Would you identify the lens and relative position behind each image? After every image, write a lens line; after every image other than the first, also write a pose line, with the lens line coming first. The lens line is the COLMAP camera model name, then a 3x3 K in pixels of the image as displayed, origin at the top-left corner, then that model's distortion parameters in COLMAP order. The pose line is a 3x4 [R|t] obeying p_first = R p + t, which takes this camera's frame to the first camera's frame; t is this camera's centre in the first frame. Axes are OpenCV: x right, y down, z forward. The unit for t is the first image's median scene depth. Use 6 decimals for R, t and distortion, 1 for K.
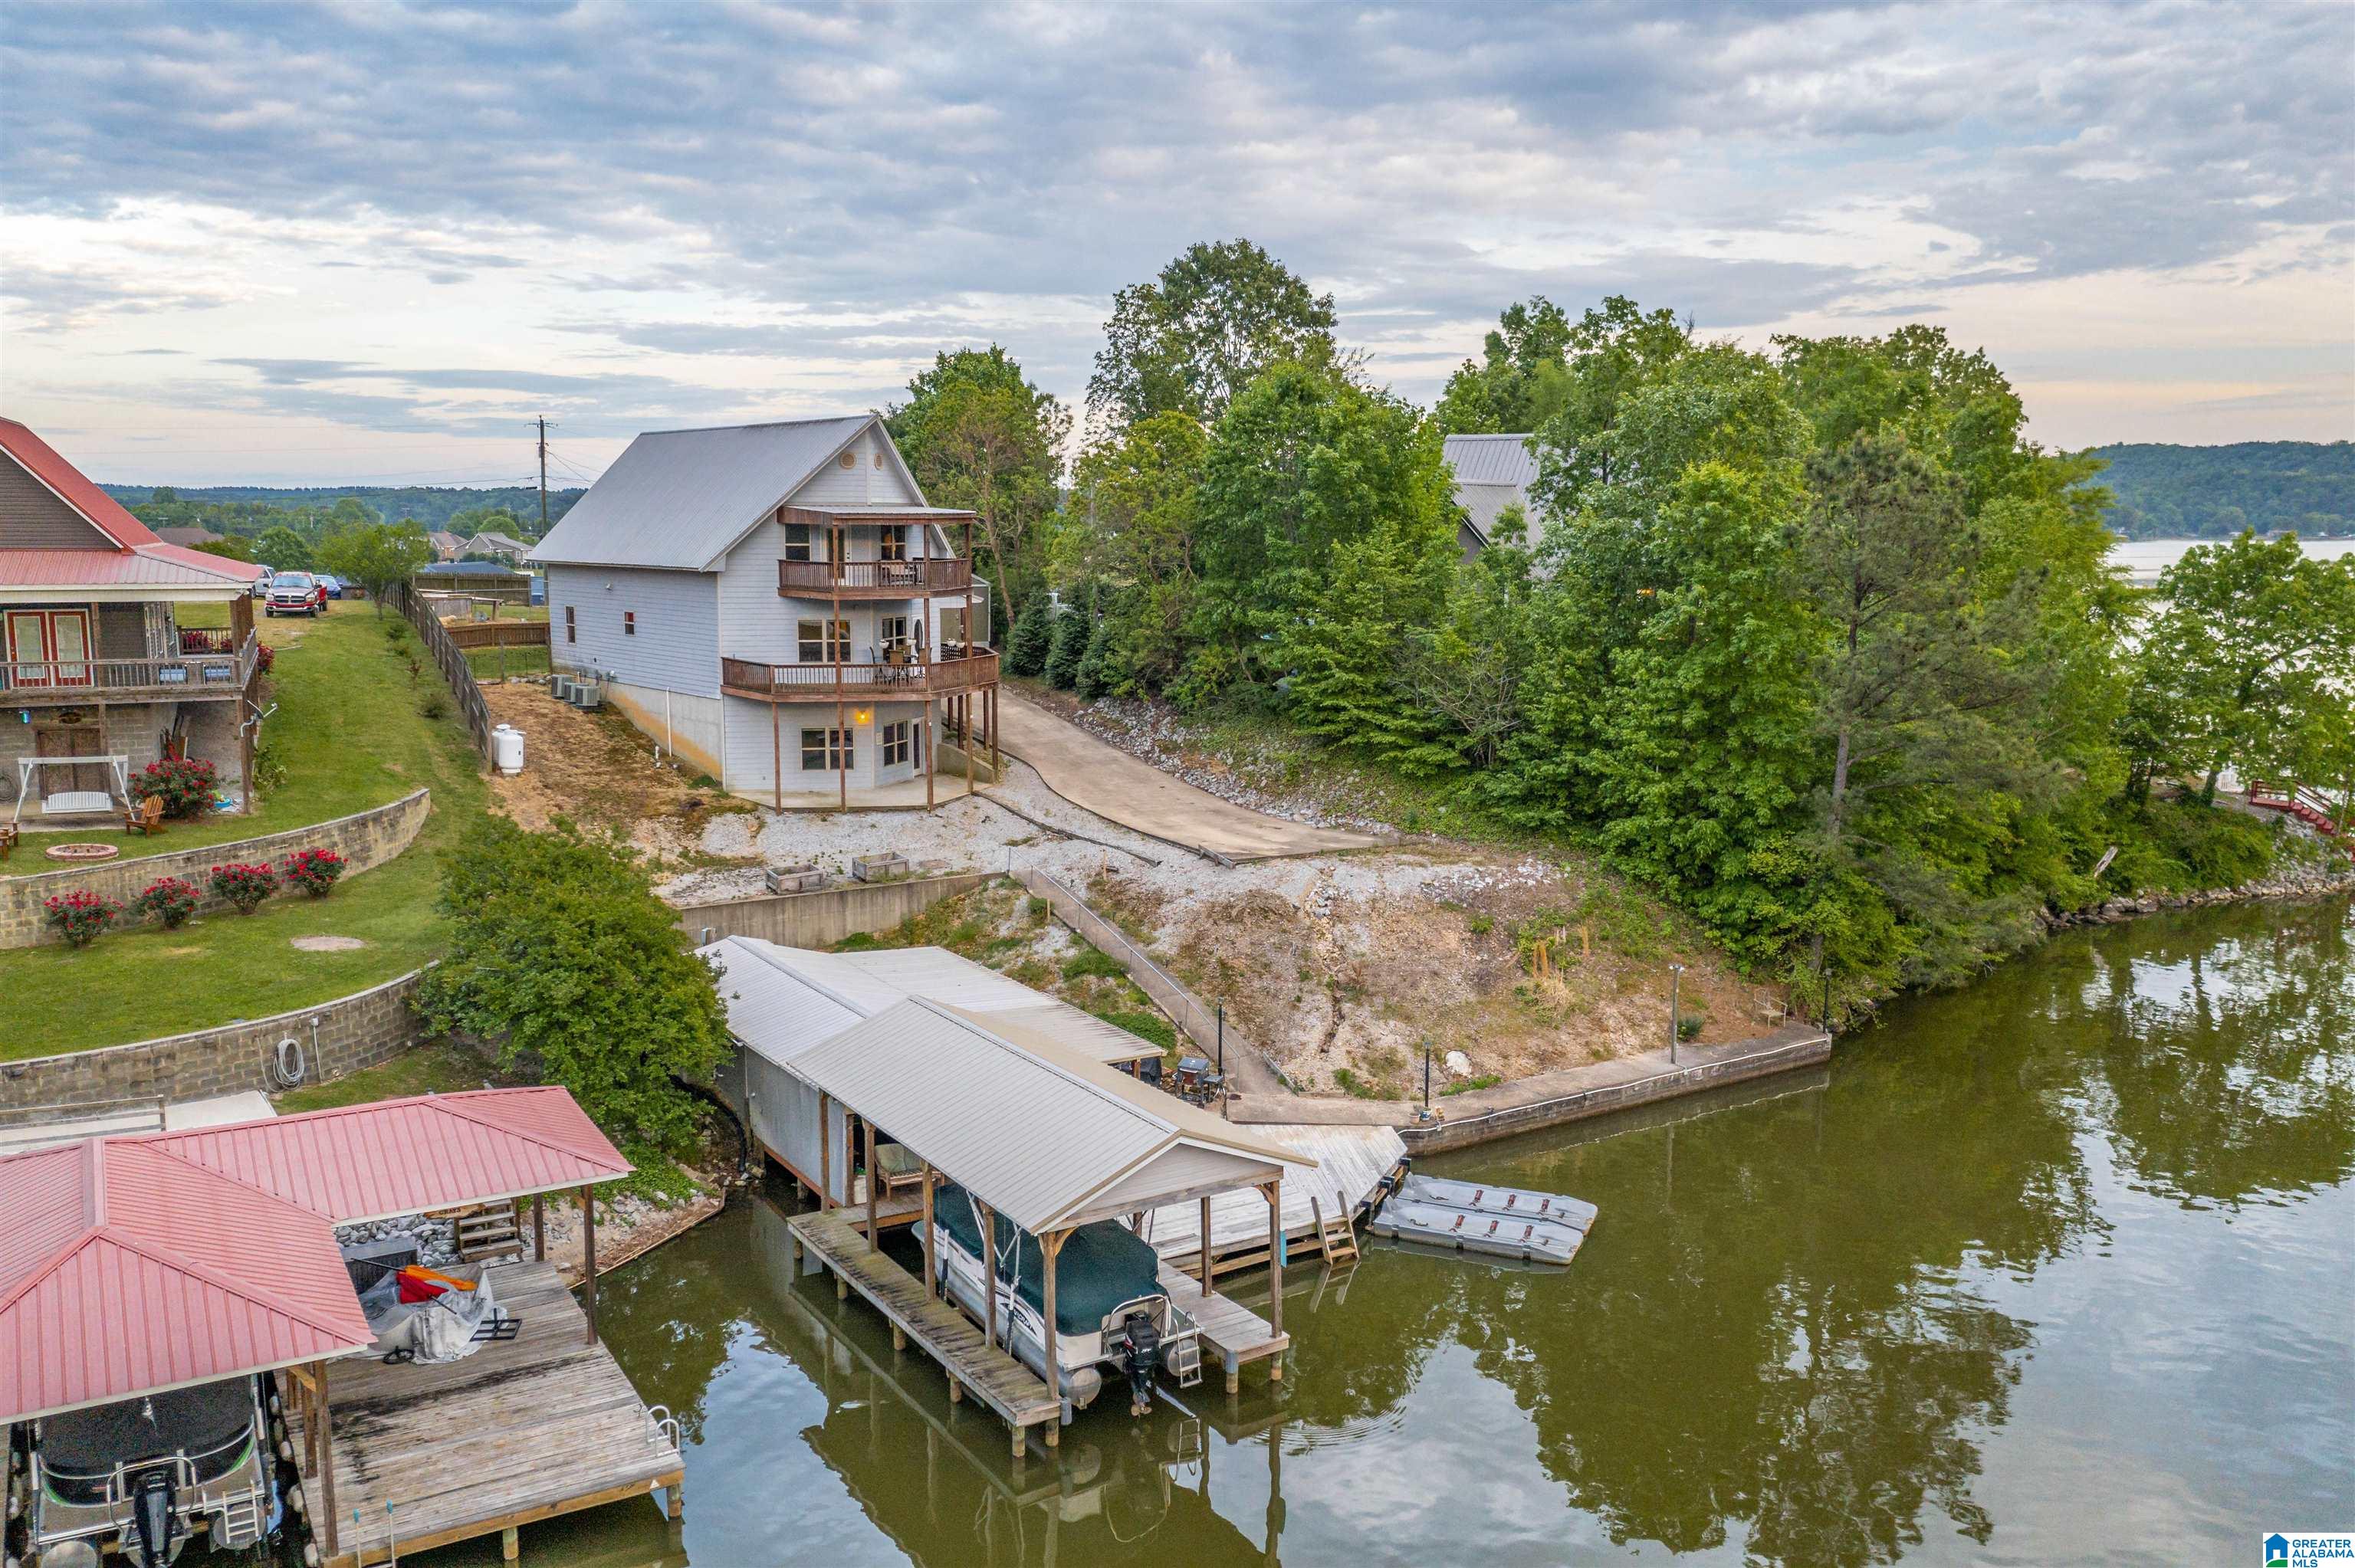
lens RADIAL K [[1845.1, 0, 1158.5], [0, 1845.1, 806.0], [0, 0, 1]] dist [0.007161, 0.002211]
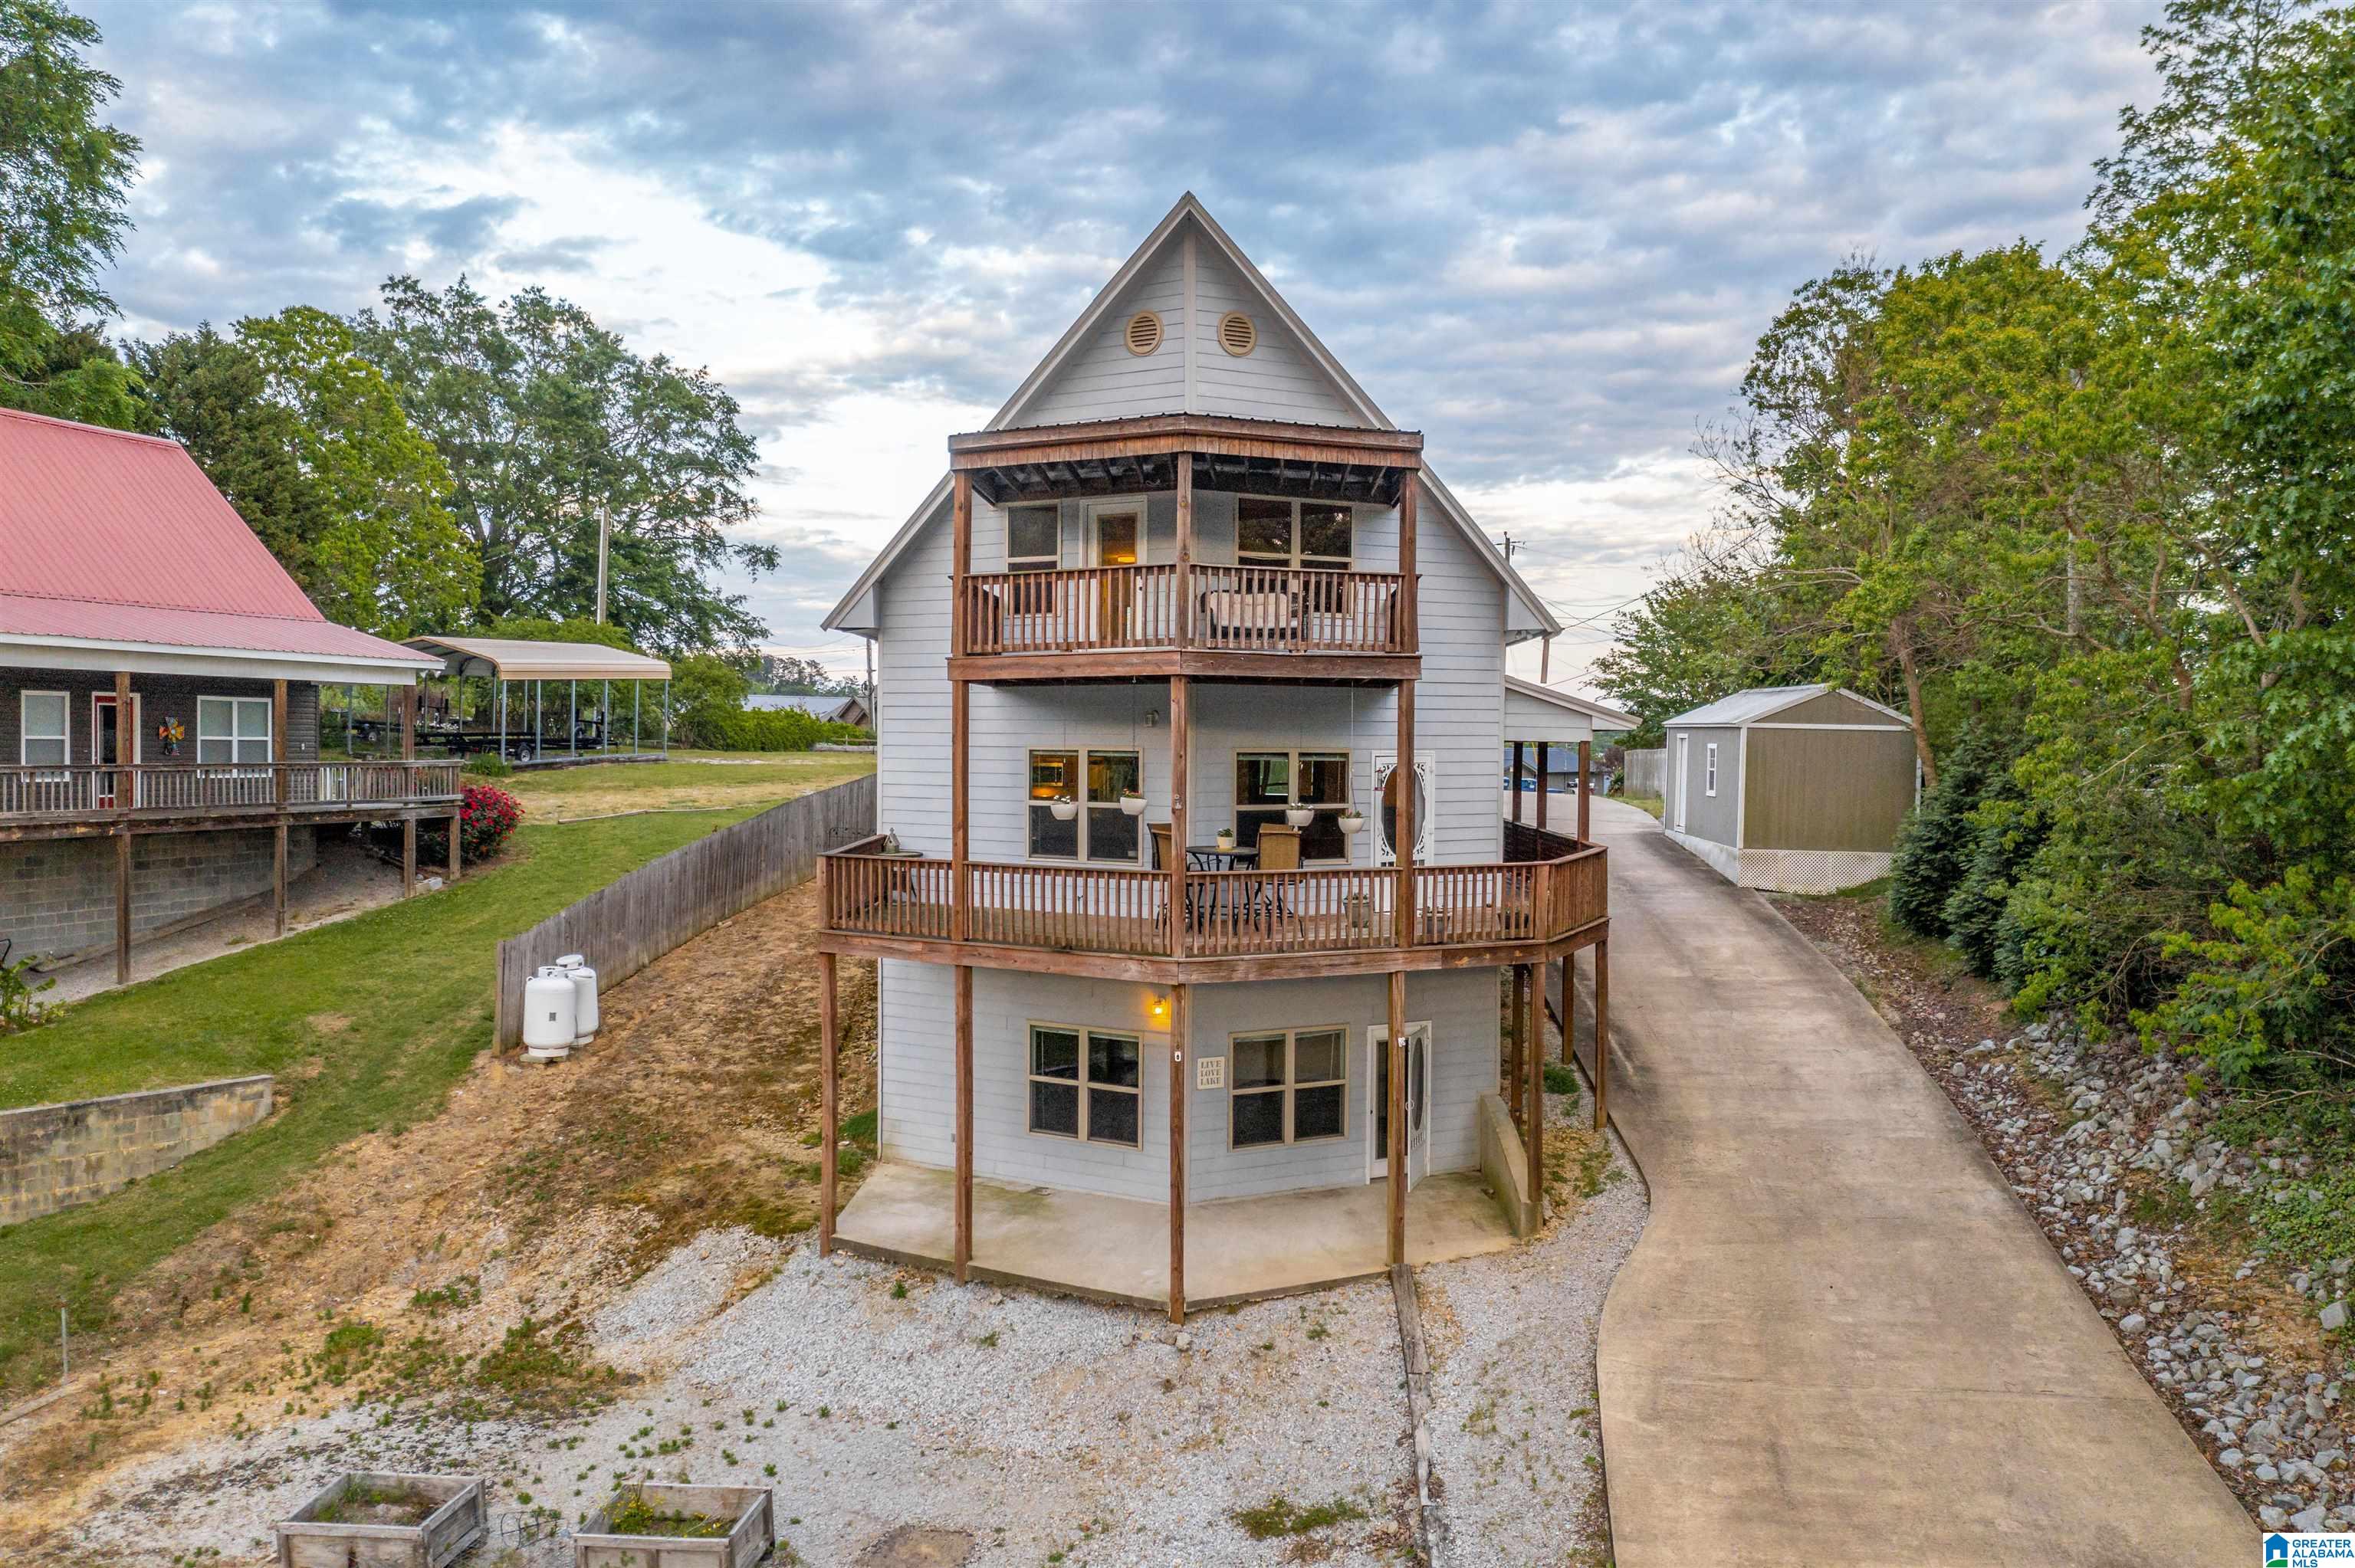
lens RADIAL K [[1885.2, 0, 1178.0], [0, 1885.2, 807.7], [0, 0, 1]] dist [0.012250, 0.000519]
pose [[0.751839, 0.025837, -0.658841, 0.093684], [-0.108035, 0.990555, -0.084439, -0.057536], [0.650436, 0.134662, 0.747528, 0.714435]]
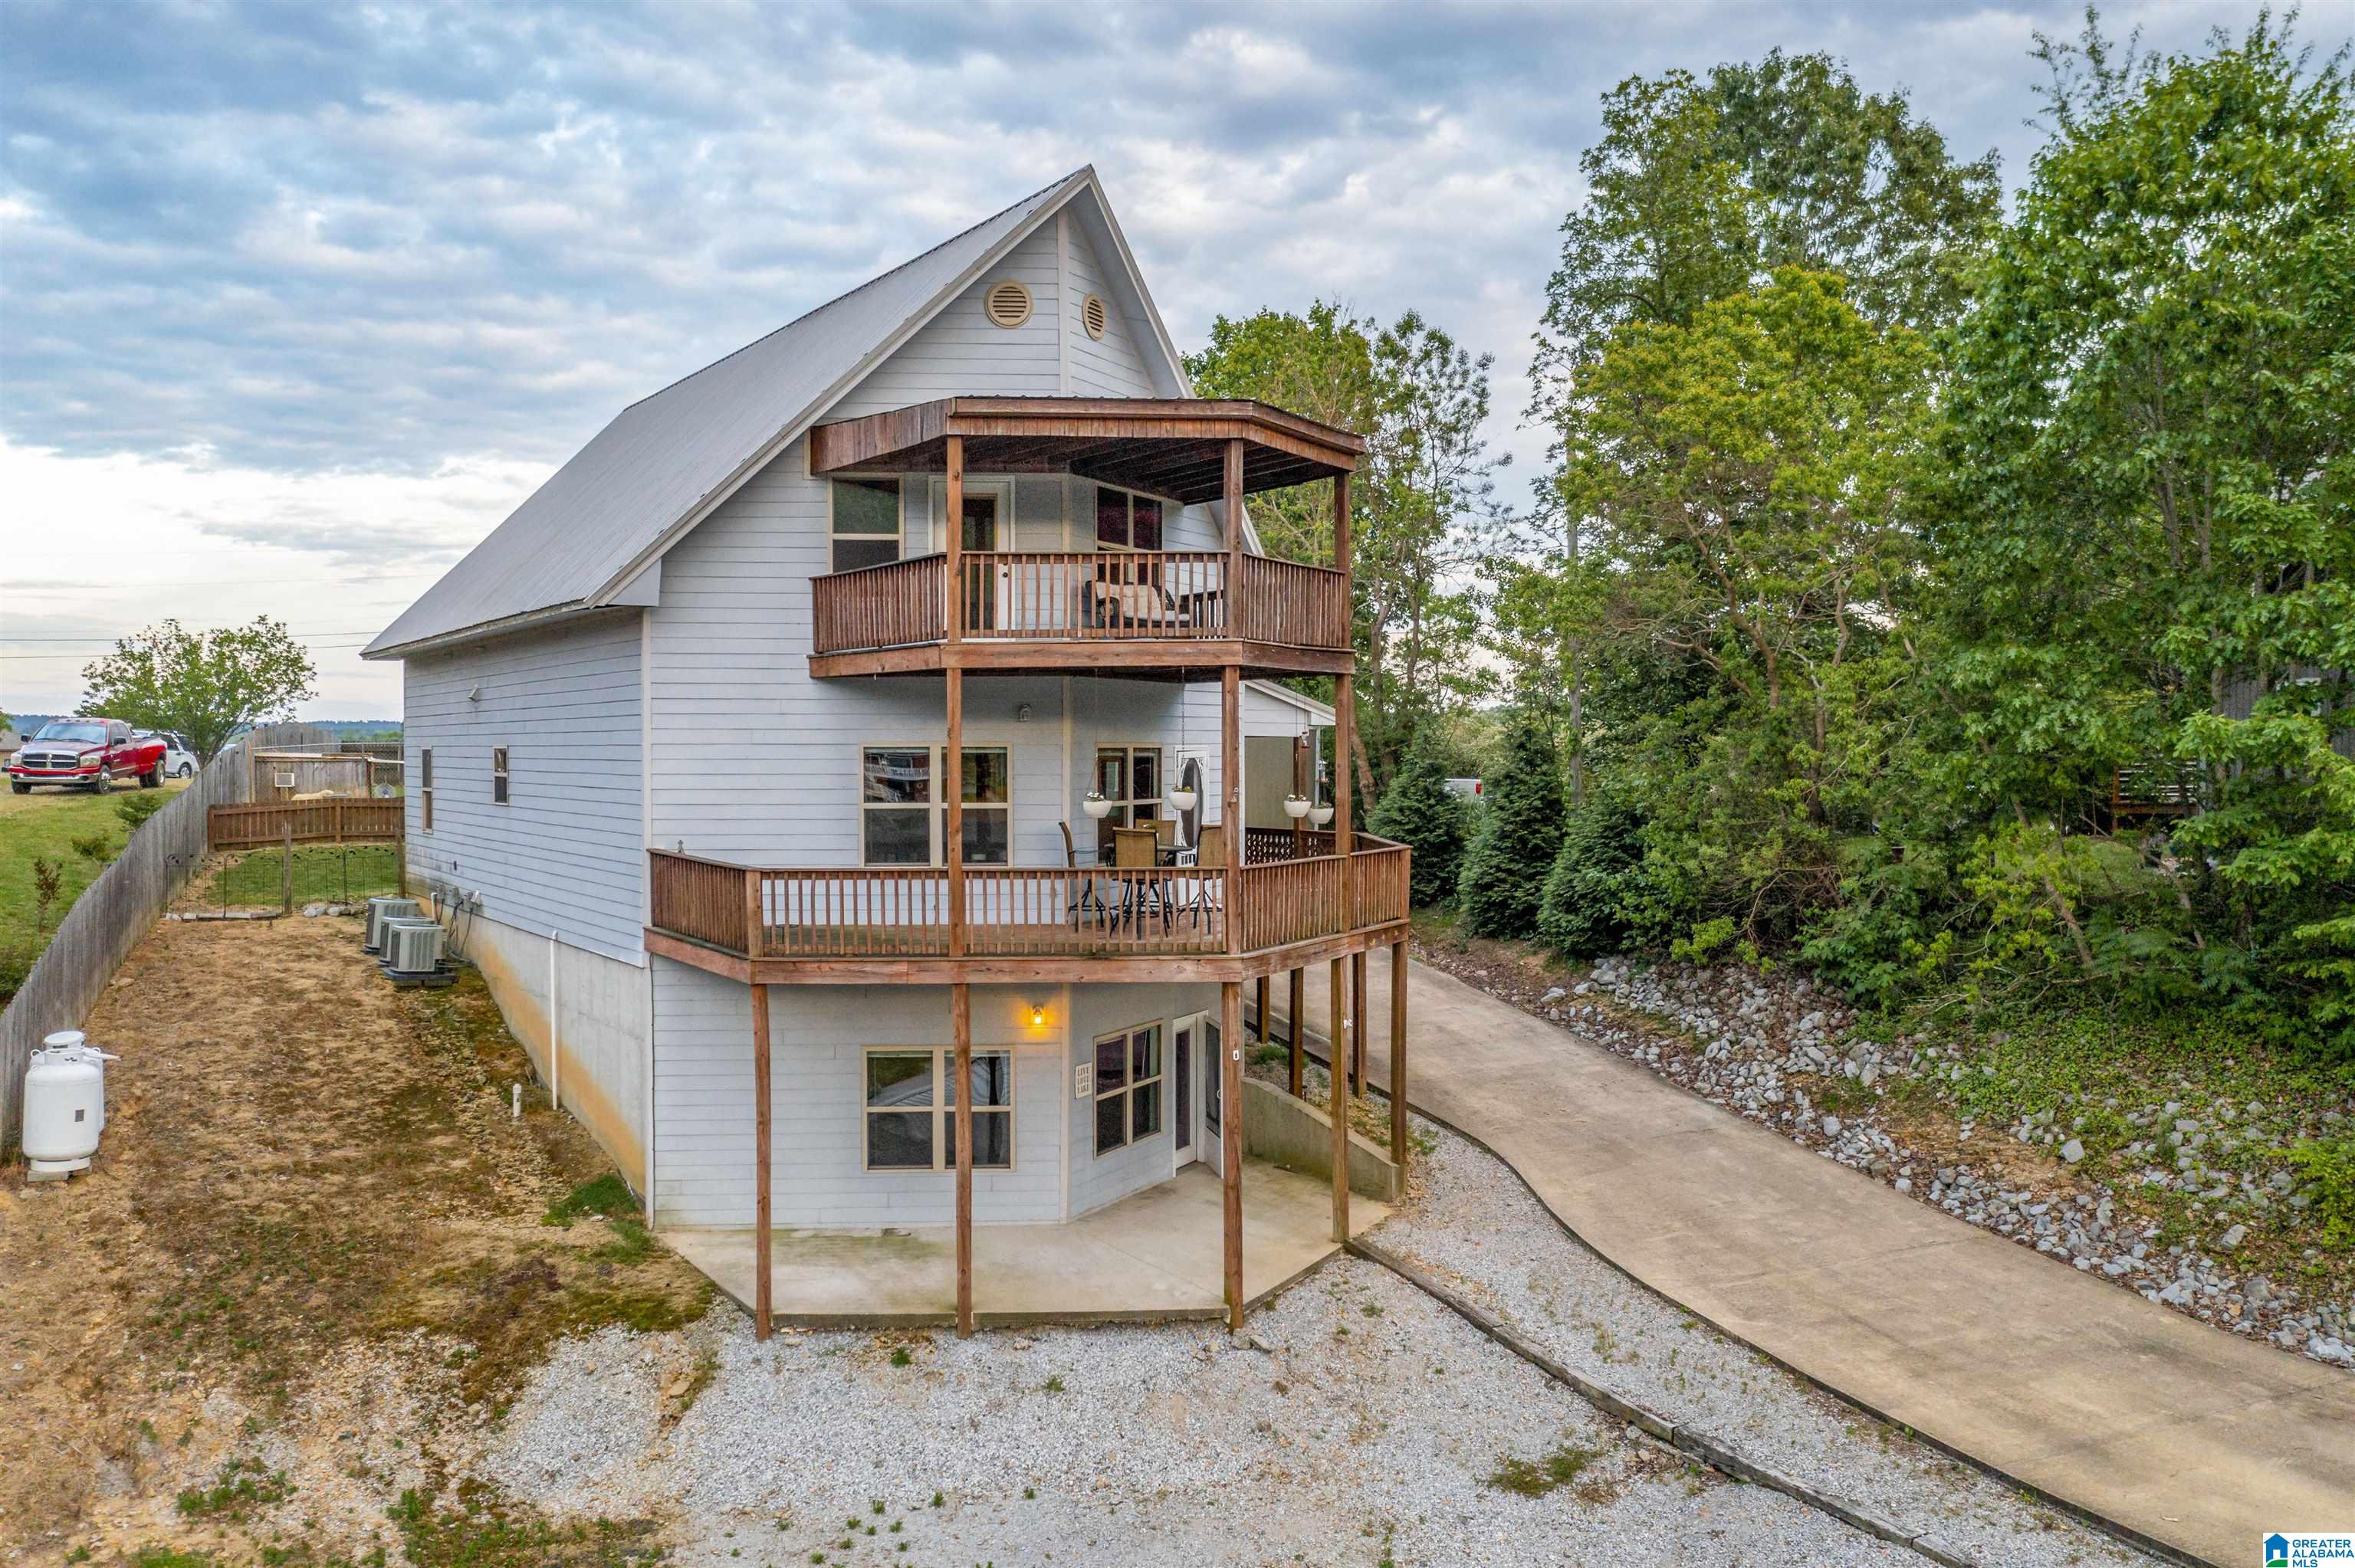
lens RADIAL K [[1845.1, 0, 1158.5], [0, 1845.1, 806.0], [0, 0, 1]] dist [0.007161, 0.002211]
pose [[0.992188, -0.001573, -0.124746, -0.093180], [-0.013936, 0.992264, -0.123360, -0.045737], [0.123975, 0.124135, 0.984490, 0.650074]]
